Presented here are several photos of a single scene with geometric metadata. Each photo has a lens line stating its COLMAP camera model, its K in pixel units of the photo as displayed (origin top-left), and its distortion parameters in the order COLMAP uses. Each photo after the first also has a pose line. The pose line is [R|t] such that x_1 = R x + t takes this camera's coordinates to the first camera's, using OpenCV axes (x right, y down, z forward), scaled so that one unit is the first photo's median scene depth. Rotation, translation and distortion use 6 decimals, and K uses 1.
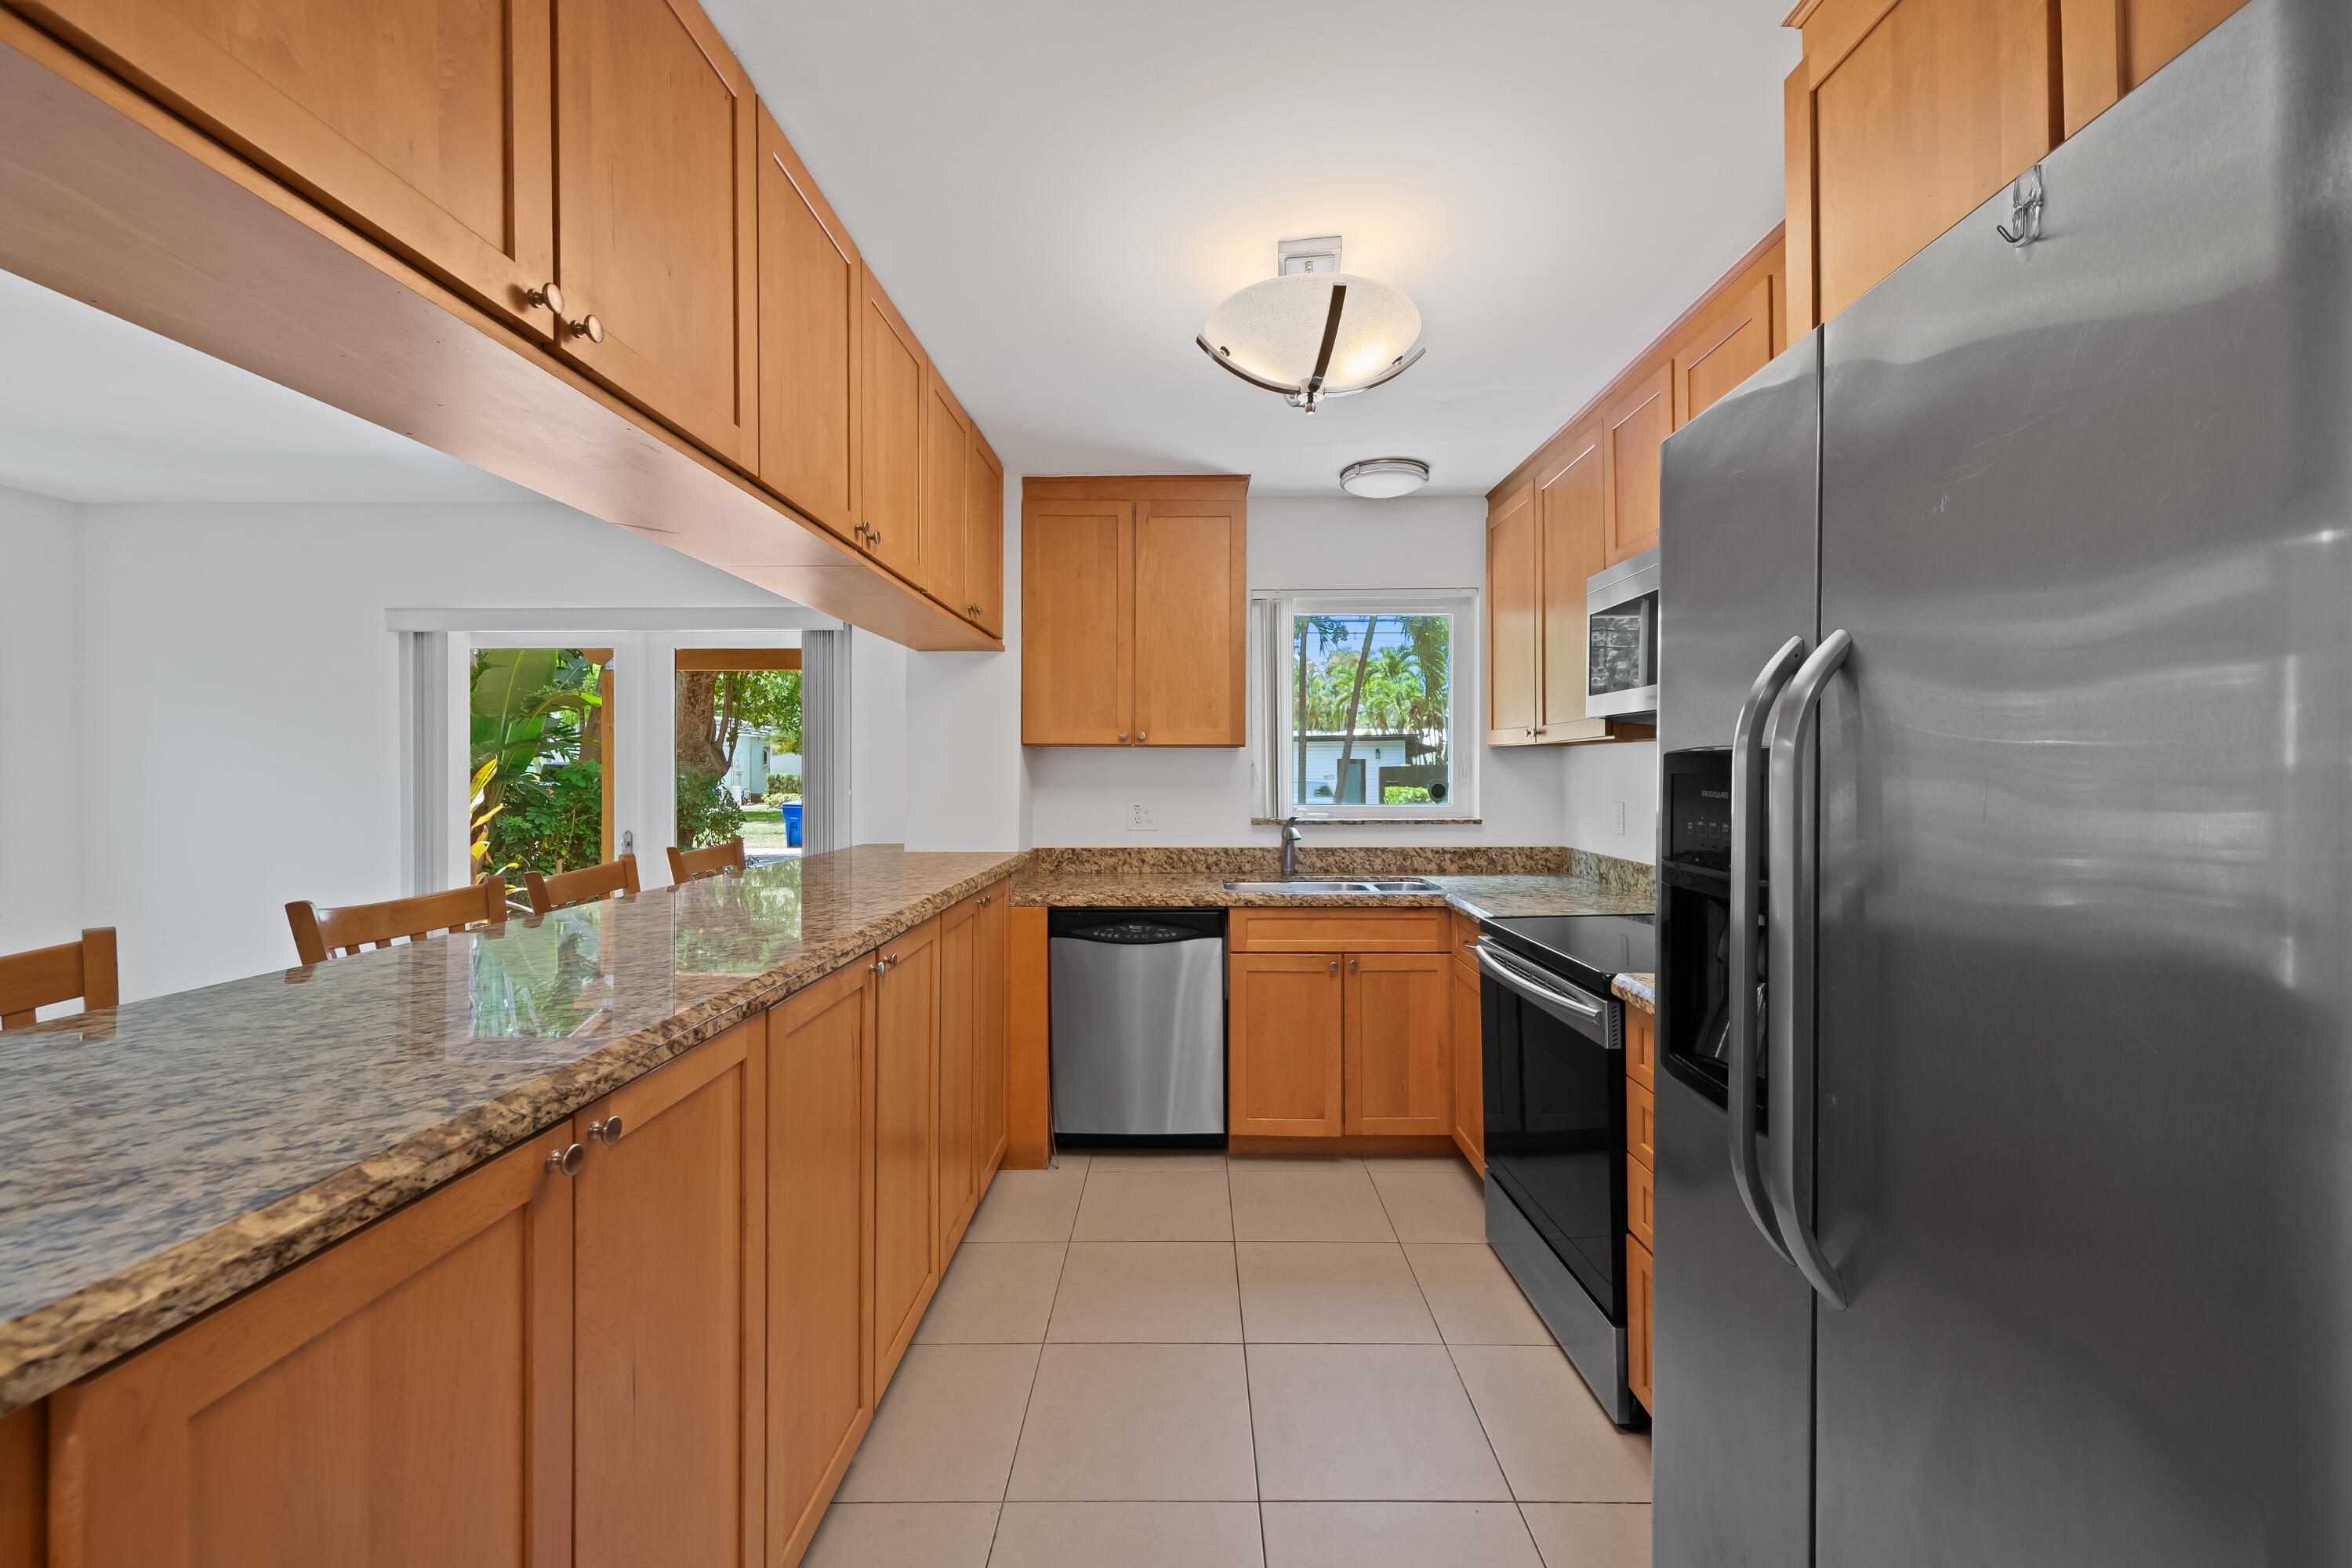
lens RADIAL K [[931.1, 0, 1175.5], [0, 931.1, 769.9], [0, 0, 1]] dist [0.001344, -0.001984]
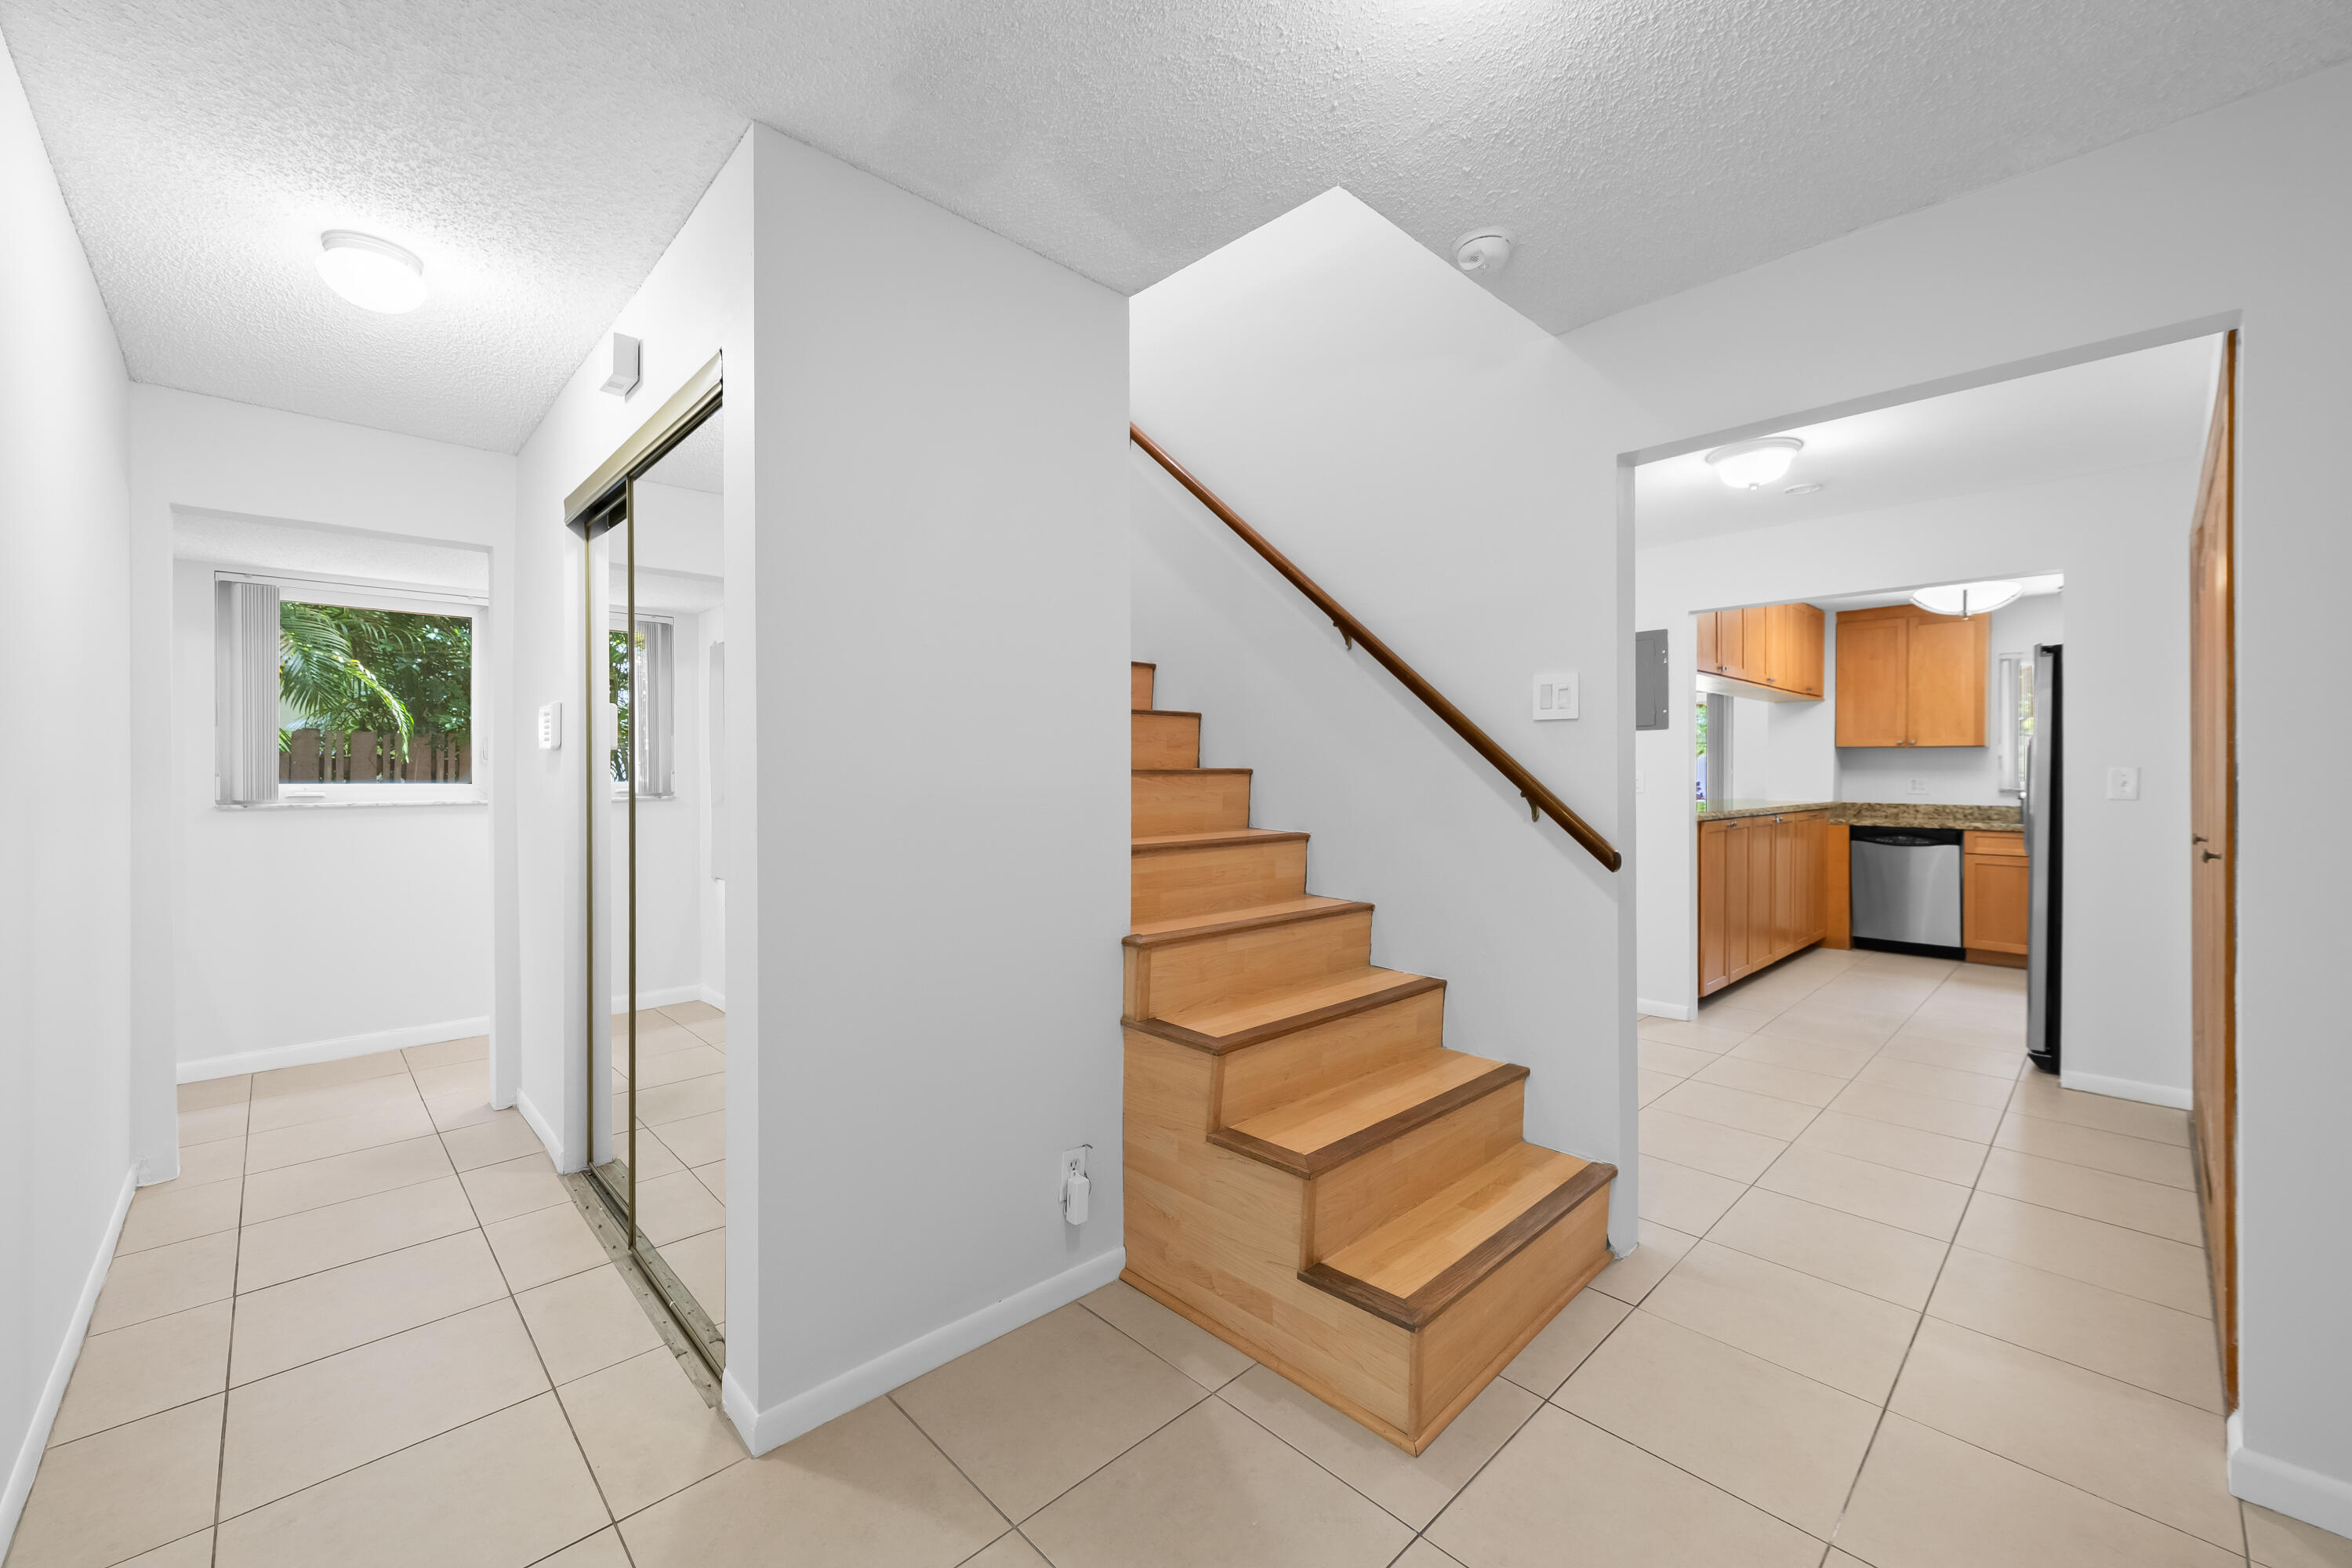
lens RADIAL K [[931.1, 0, 1164.6], [0, 931.1, 770.6], [0, 0, 1]] dist [0.001344, -0.001984]
pose [[0.700814, 0.003331, -0.713336, 0.268545], [-0.003204, 0.999994, 0.001522, 0.025442], [0.713336, 0.001219, 0.700821, -1.516587]]
